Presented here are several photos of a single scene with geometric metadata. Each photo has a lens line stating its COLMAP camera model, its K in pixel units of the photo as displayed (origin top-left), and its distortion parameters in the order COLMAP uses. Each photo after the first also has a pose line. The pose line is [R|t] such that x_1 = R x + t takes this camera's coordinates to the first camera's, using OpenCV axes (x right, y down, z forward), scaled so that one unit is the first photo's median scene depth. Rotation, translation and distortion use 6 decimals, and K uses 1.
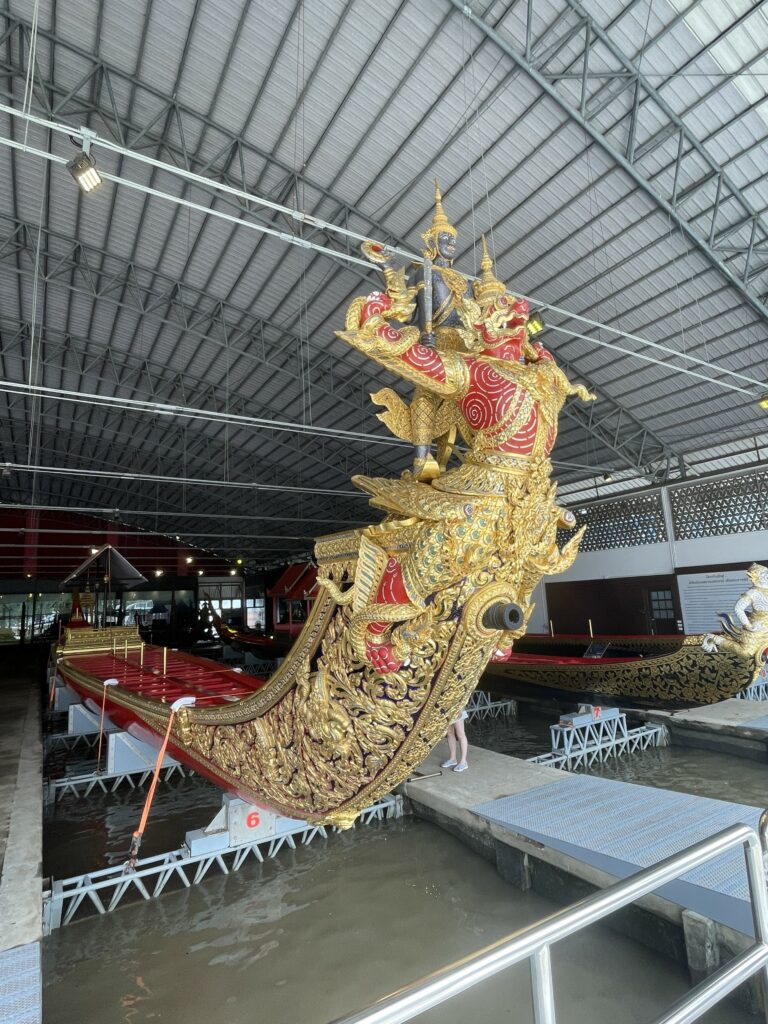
lens RADIAL K [[536.2, 0, 382.4], [0, 536.2, 511.4], [0, 0, 1]] dist [-0.010080, 0.001159]
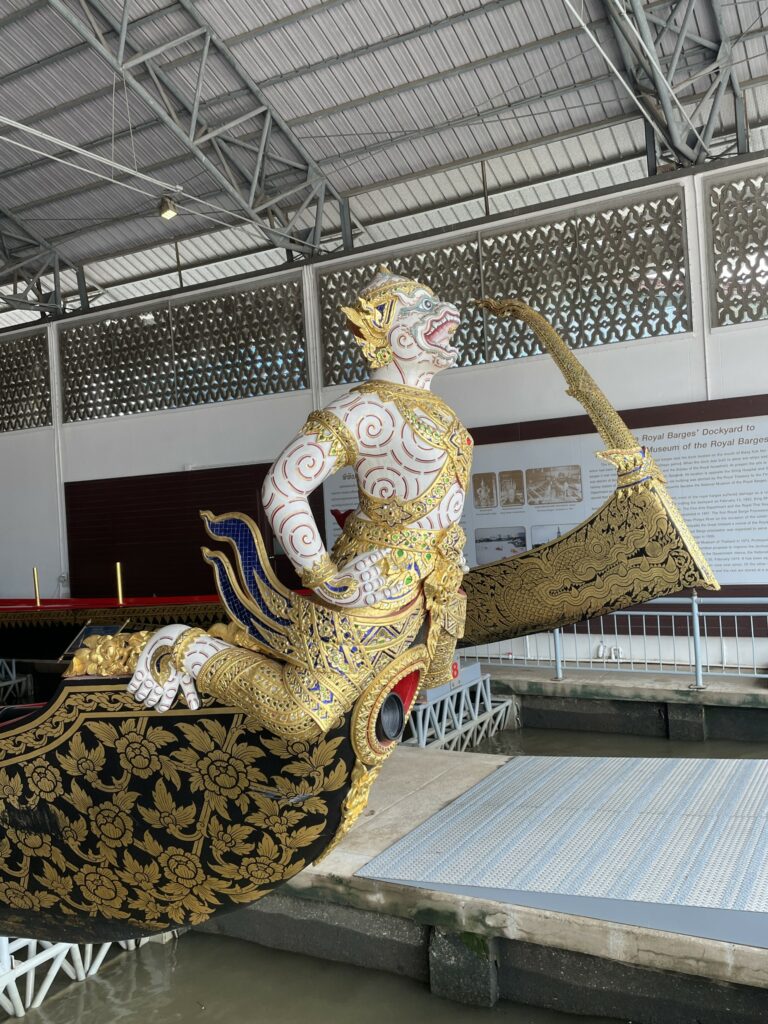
lens RADIAL K [[903.0, 0, 381.3], [0, 903.0, 508.1], [0, 0, 1]] dist [0.065381, -0.044515]
pose [[0.878697, -0.005106, 0.477353, 0.231725], [-0.060951, 0.990559, 0.122792, 0.062862], [-0.473473, -0.136992, 0.870090, 0.300254]]
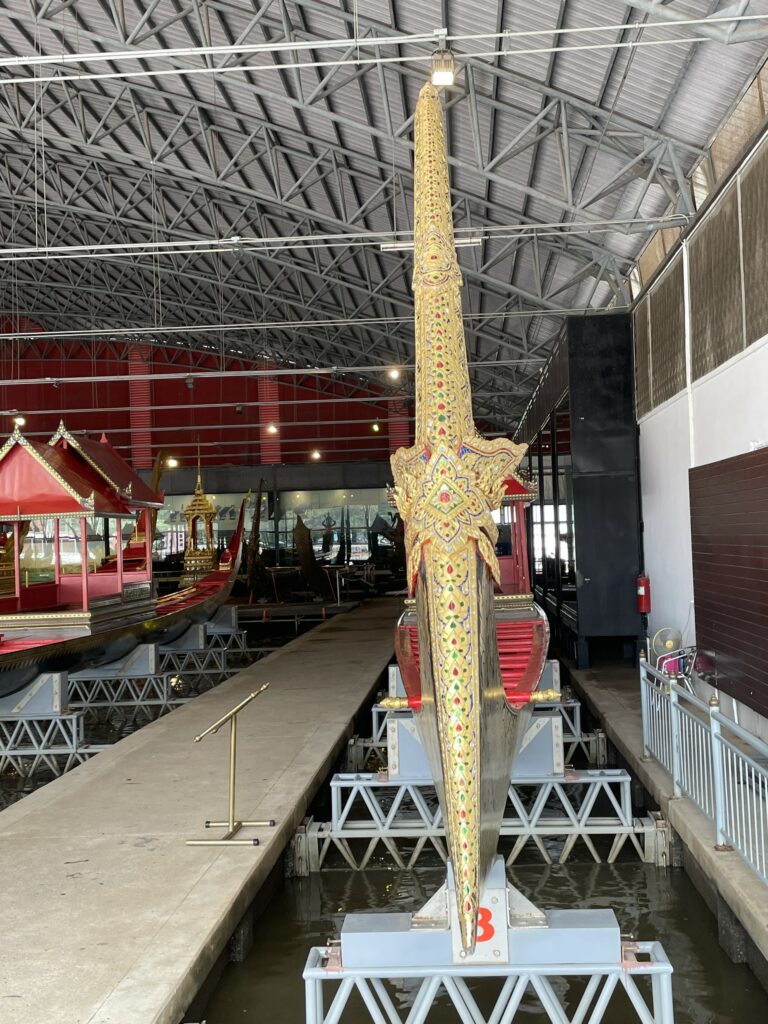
lens RADIAL K [[1139.7, 0, 415.0], [0, 1139.7, 504.8], [0, 0, 1]] dist [0.049099, 0.000000]
pose [[0.826574, -0.003413, -0.562818, 0.713544], [0.097775, 0.985648, 0.137618, 0.064818], [0.554270, -0.168781, 0.815044, 0.500488]]
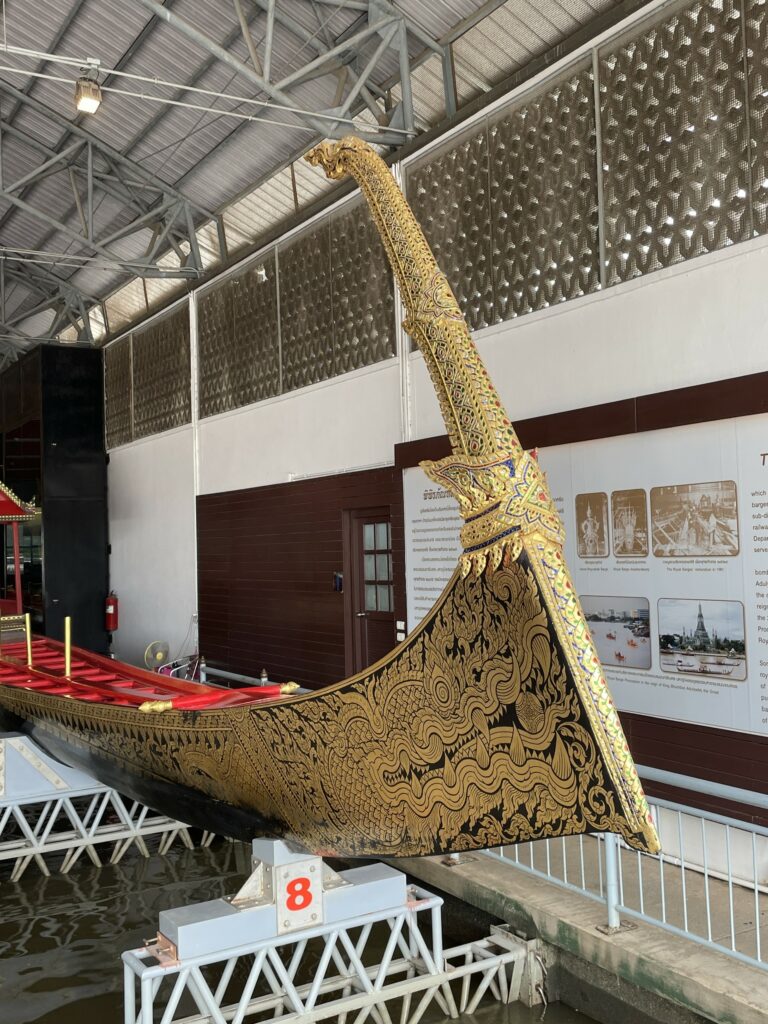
lens RADIAL K [[1056.5, 0, 404.2], [0, 1056.5, 503.5], [0, 0, 1]] dist [0.052694, 0.000000]
pose [[0.999917, 0.011818, -0.005141, 0.578414], [-0.011028, 0.991017, 0.133280, 0.063102], [0.006670, -0.133212, 0.991065, 0.442575]]
